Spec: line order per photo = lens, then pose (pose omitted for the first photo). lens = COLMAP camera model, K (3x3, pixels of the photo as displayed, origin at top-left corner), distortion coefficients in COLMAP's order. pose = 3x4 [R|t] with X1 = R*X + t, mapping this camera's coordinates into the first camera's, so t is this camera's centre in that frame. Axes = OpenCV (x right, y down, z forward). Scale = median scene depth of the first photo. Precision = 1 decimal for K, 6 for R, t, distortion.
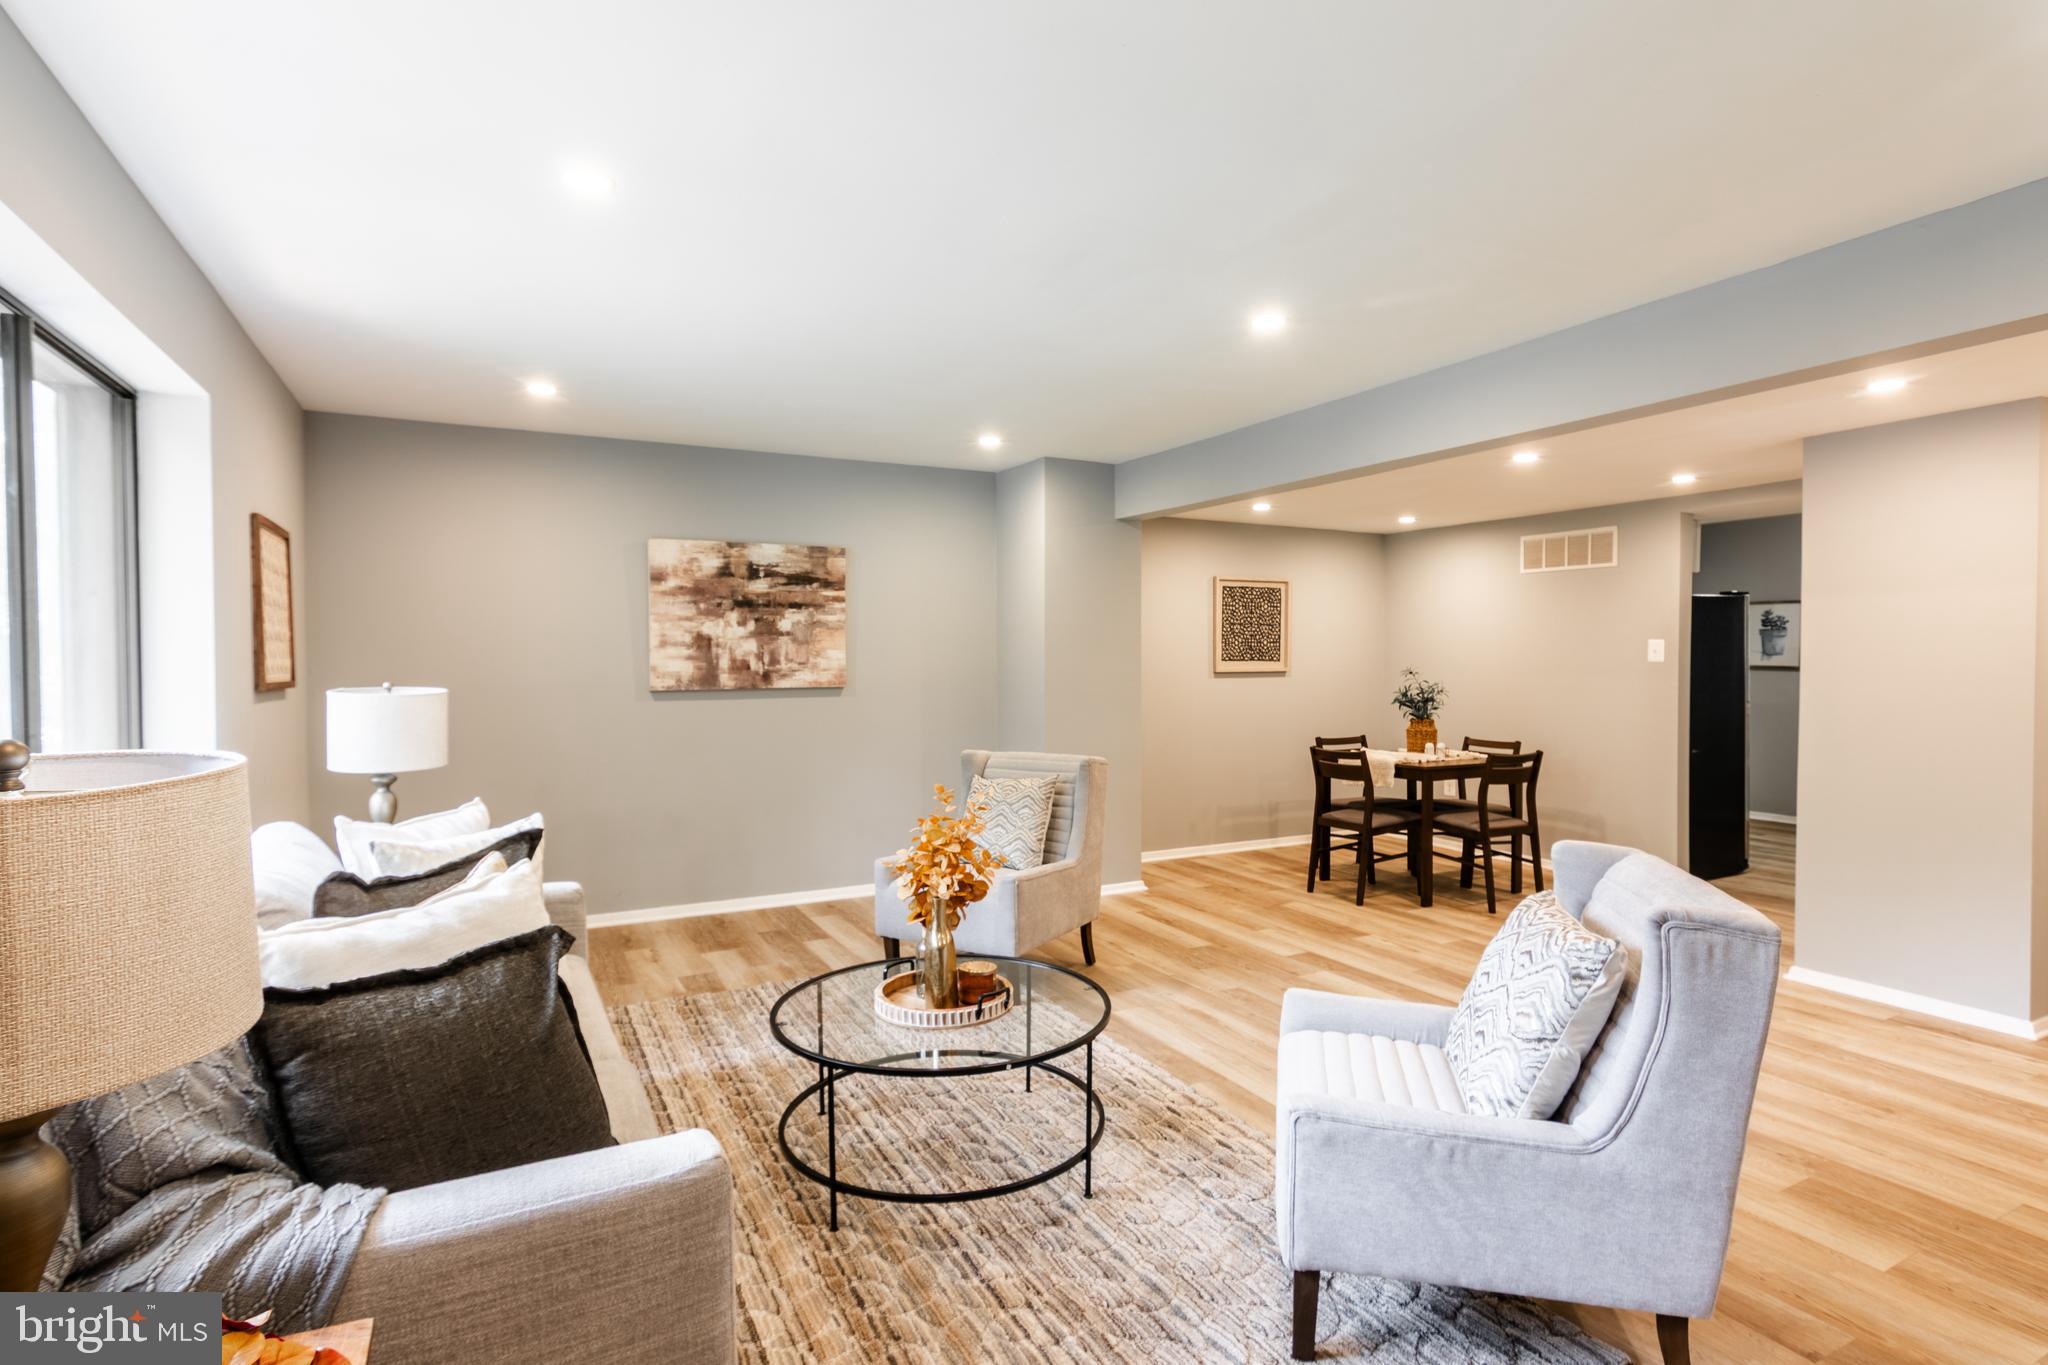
lens RADIAL K [[1073.1, 0, 1024.0], [0, 1073.1, 682.5], [0, 0, 1]] dist [-0.000366, 0.000125]
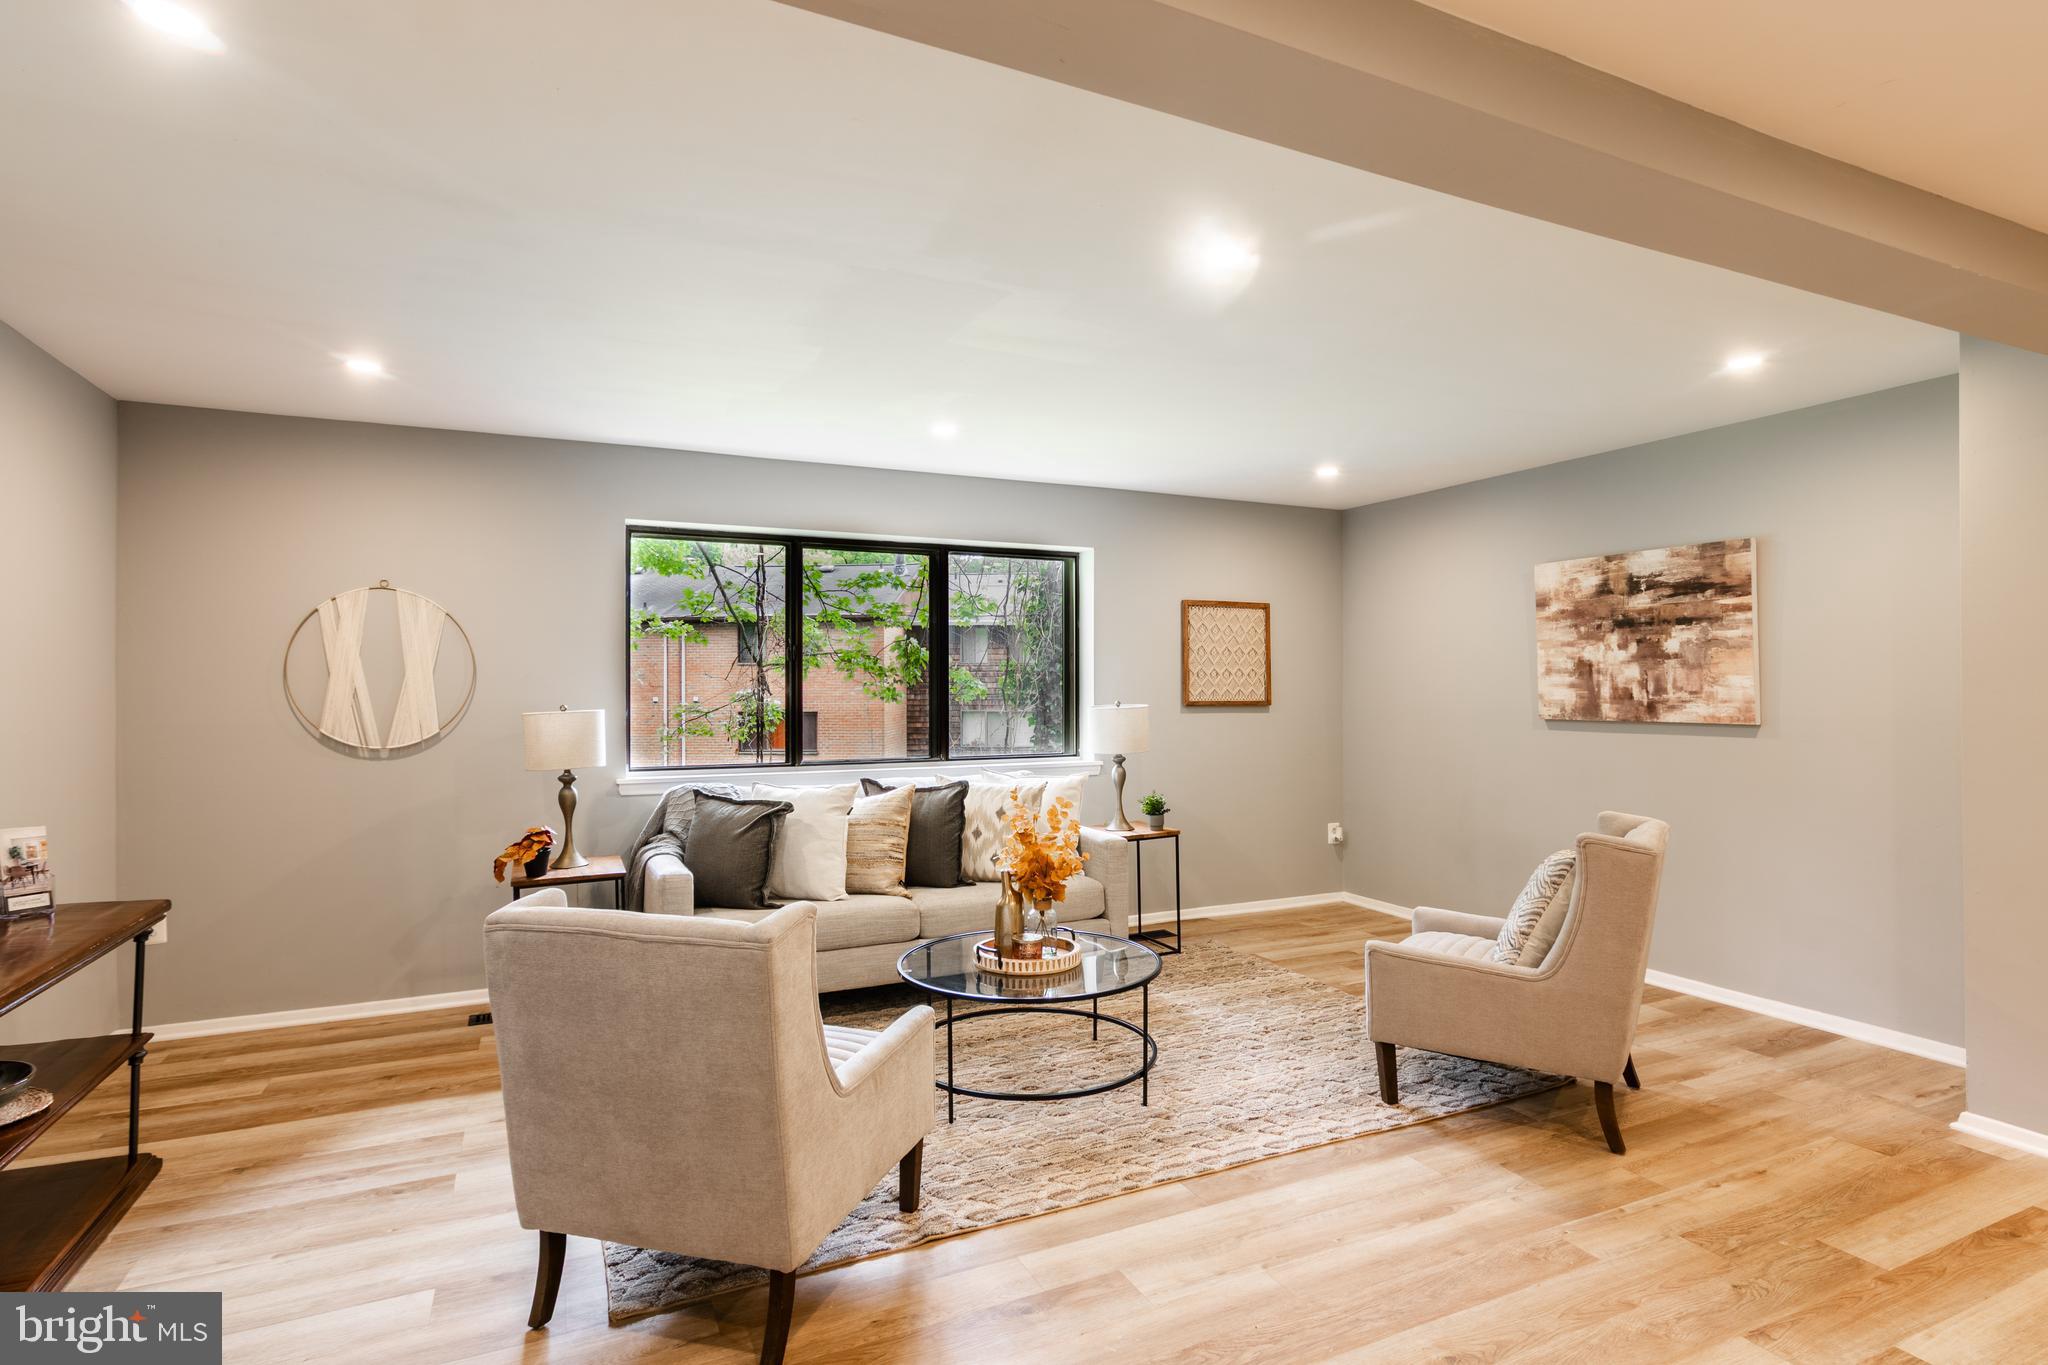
lens RADIAL K [[1073.1, 0, 1024.0], [0, 1073.1, 682.5], [0, 0, 1]] dist [-0.000366, 0.000125]
pose [[-0.086152, 0.000400, -0.996282, 0.647205], [-0.018236, 0.999832, 0.001978, -0.018379], [0.996115, 0.018339, -0.086131, 0.591066]]
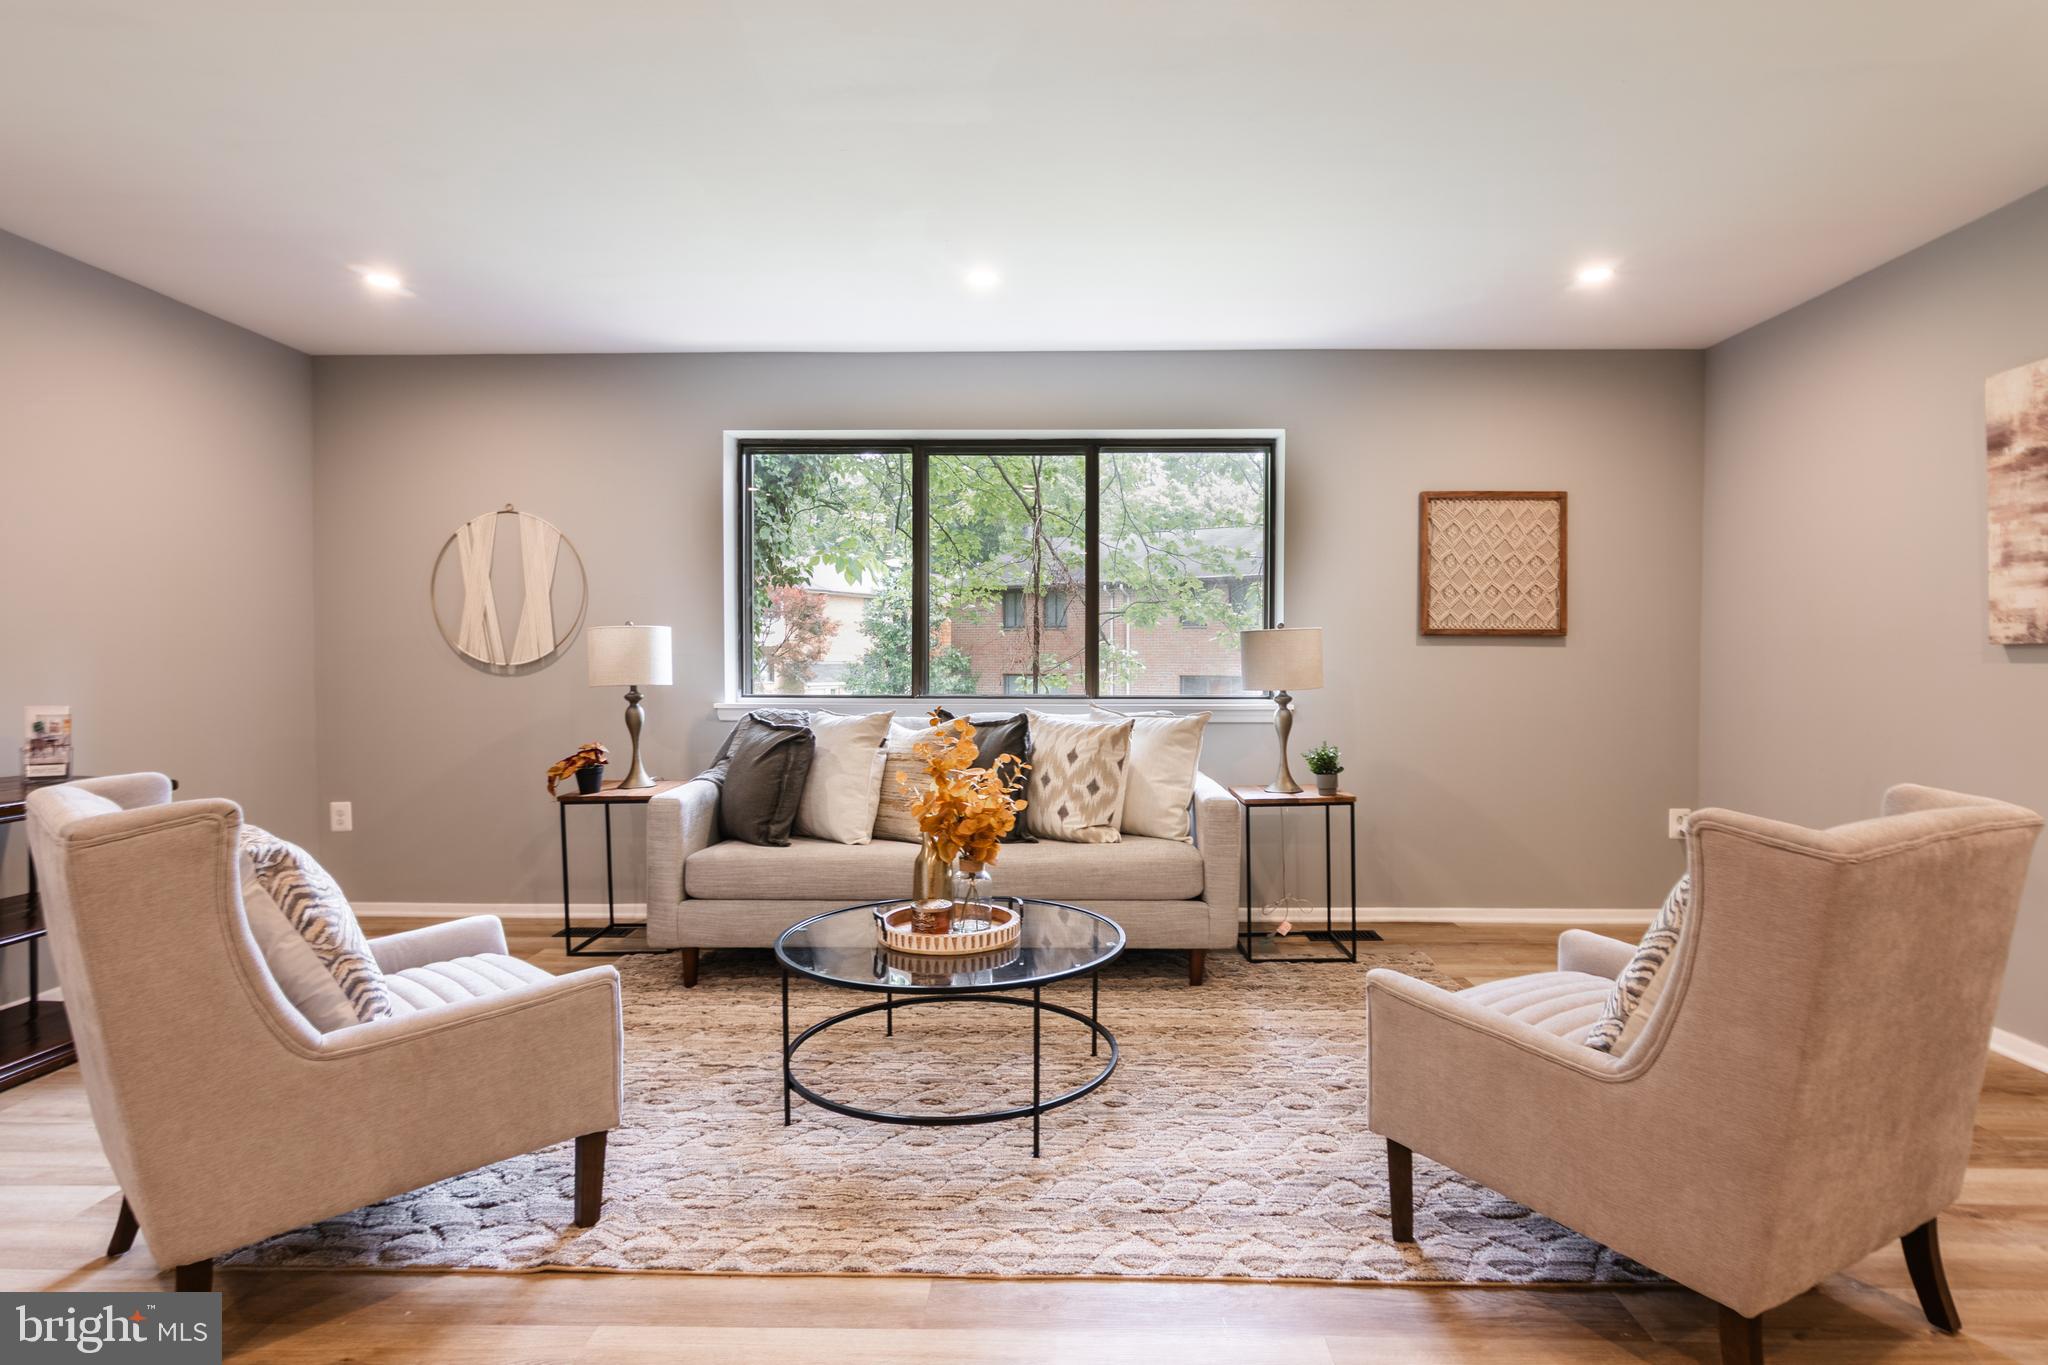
lens RADIAL K [[1073.1, 0, 1024.0], [0, 1073.1, 682.5], [0, 0, 1]] dist [-0.000366, 0.000125]
pose [[-0.529187, 0.020823, -0.848250, 0.394216], [-0.018573, 0.999175, 0.036115, 0.016500], [0.848302, 0.034866, -0.528364, 0.834048]]
